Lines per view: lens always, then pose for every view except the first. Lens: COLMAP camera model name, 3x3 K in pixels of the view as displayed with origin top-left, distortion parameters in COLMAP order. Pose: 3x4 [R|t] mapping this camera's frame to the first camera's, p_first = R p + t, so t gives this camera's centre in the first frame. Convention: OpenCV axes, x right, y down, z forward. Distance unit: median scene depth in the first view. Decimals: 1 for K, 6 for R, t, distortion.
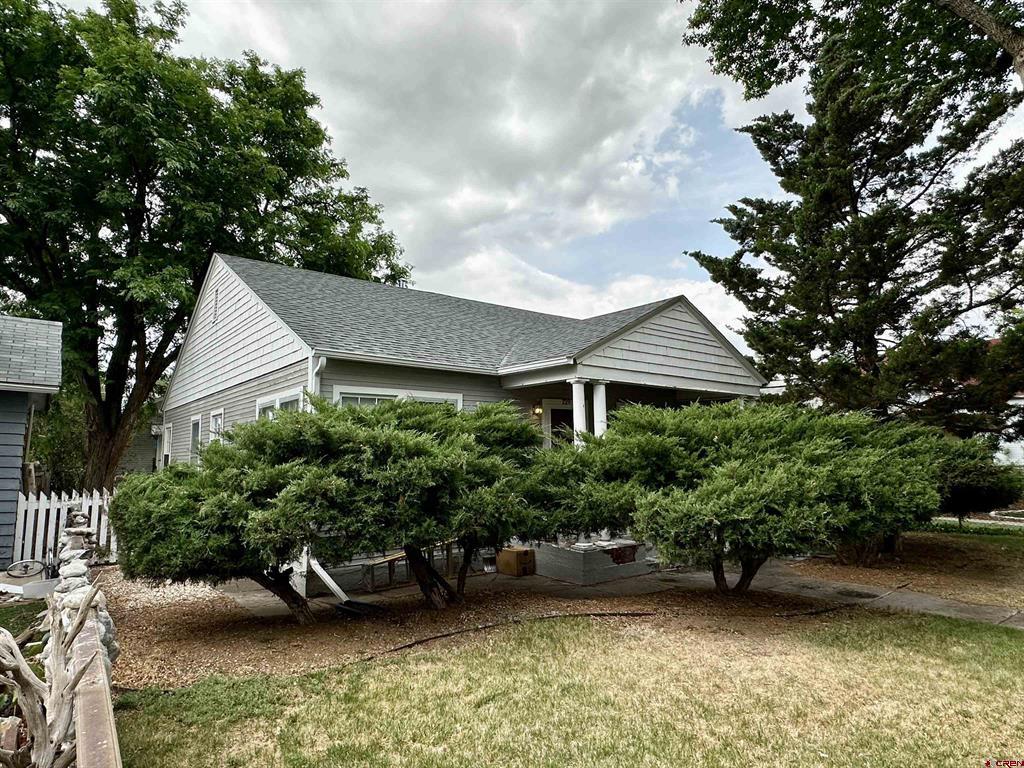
lens RADIAL K [[620.3, 0, 509.2], [0, 620.3, 385.1], [0, 0, 1]] dist [0.004901, -0.000292]
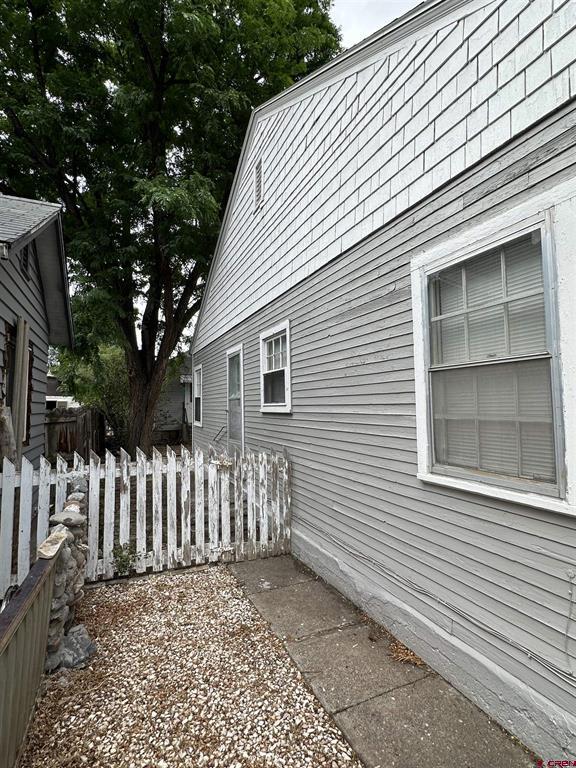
lens RADIAL K [[384.4, 0, 289.2], [0, 384.4, 381.8], [0, 0, 1]] dist [0.006744, 0.000614]
pose [[0.971387, -0.014588, -0.237054, -0.293607], [0.029823, 0.997704, 0.060810, 0.059941], [0.235623, -0.066140, 0.969591, 0.494375]]
